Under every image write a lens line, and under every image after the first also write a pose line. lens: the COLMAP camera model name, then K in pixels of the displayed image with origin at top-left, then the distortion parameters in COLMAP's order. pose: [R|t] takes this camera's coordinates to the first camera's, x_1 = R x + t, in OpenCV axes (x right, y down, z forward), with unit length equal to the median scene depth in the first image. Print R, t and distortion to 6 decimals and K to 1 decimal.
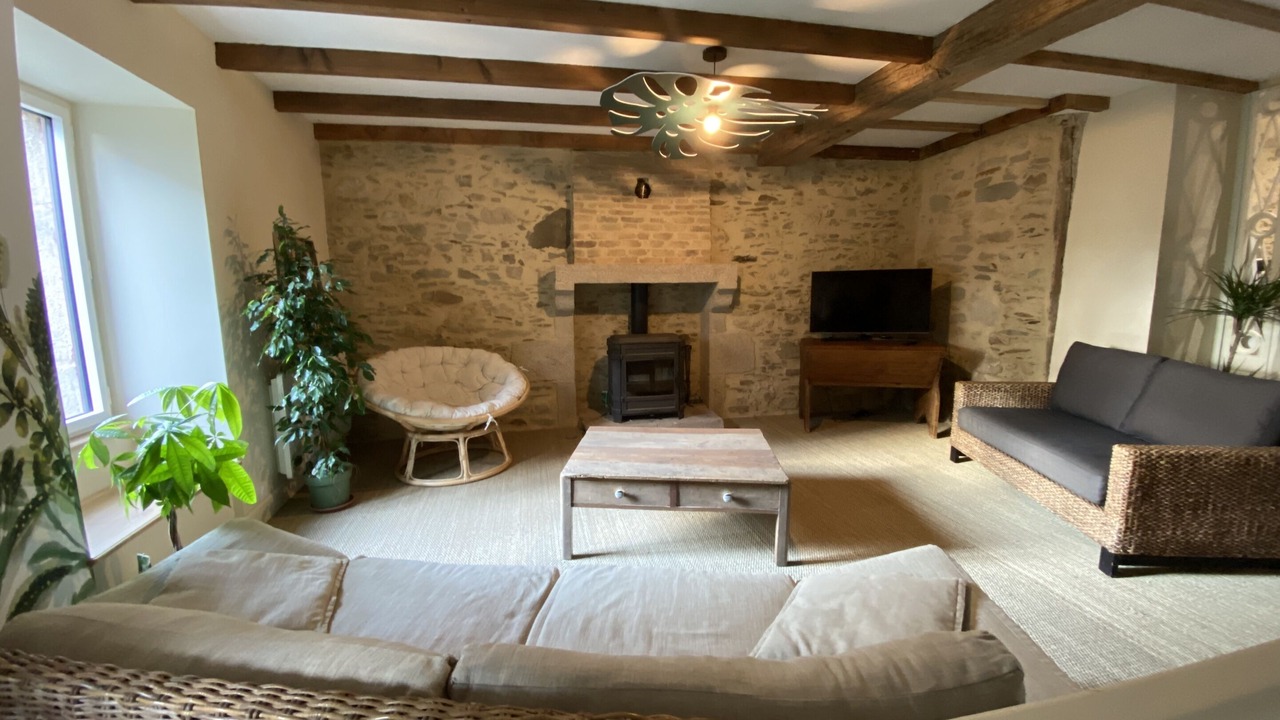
lens RADIAL K [[536.8, 0, 640.0], [0, 536.8, 360.0], [0, 0, 1]] dist [0.070163, -0.000062]
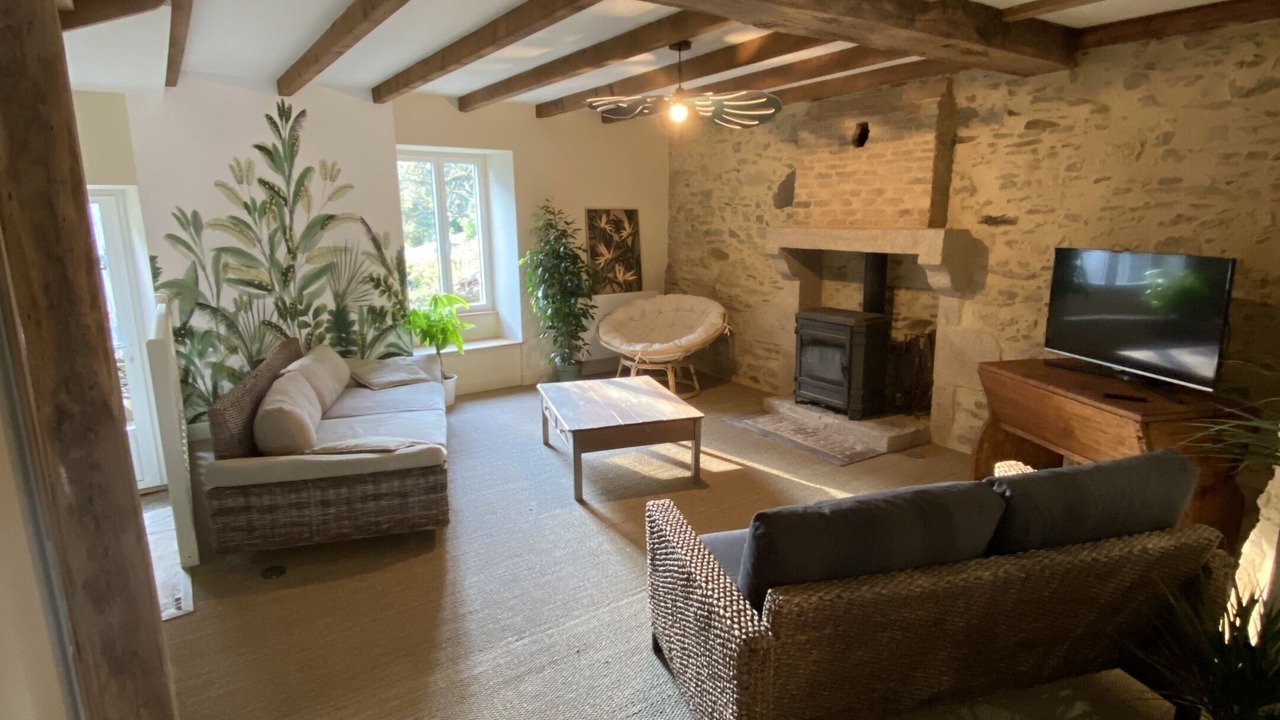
lens RADIAL K [[684.3, 0, 640.0], [0, 684.3, 360.0], [0, 0, 1]] dist [0.036030, -0.036425]
pose [[0.373720, 0.201905, -0.905300, 0.890640], [-0.130936, 0.977731, 0.164007, -0.108997], [0.918253, 0.057244, 0.391834, 0.296664]]
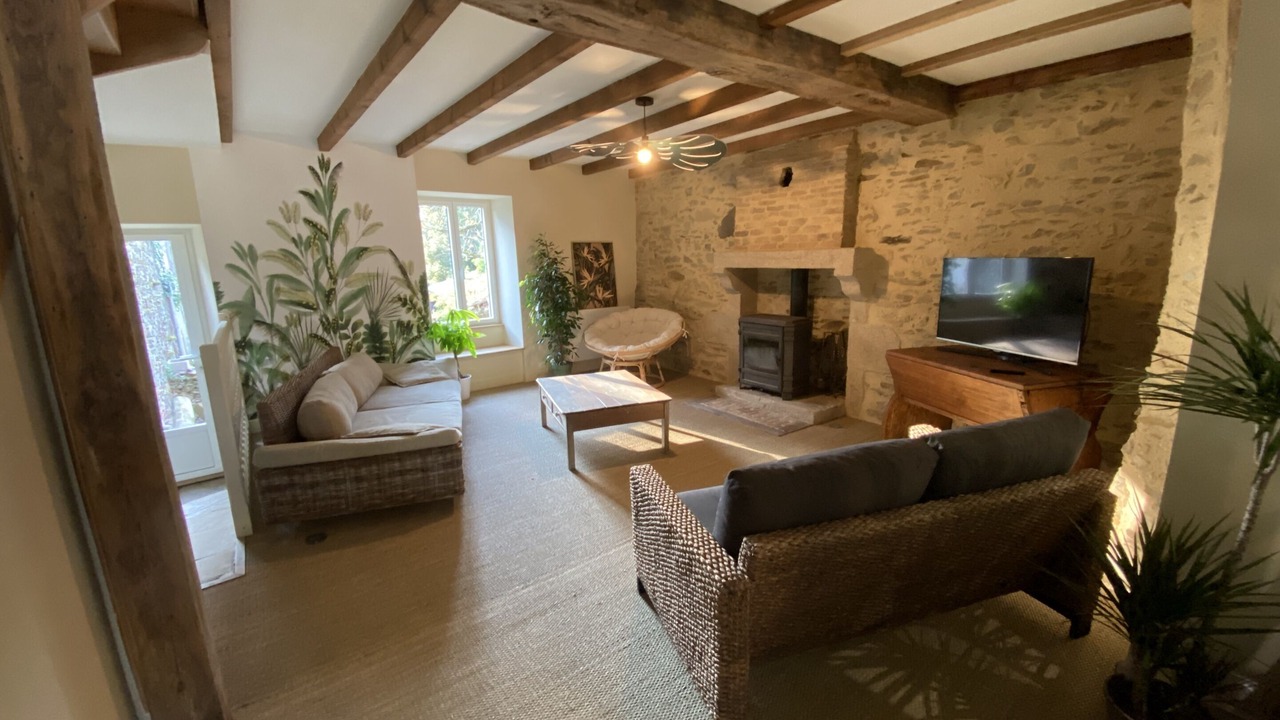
lens RADIAL K [[513.7, 0, 637.5], [0, 513.7, 364.3], [0, 0, 1]] dist [0.026481, -0.023666]
pose [[0.418687, 0.188537, -0.888344, 0.838565], [-0.113255, 0.981415, 0.154912, -0.081732], [0.901041, 0.035750, 0.432258, 0.314352]]
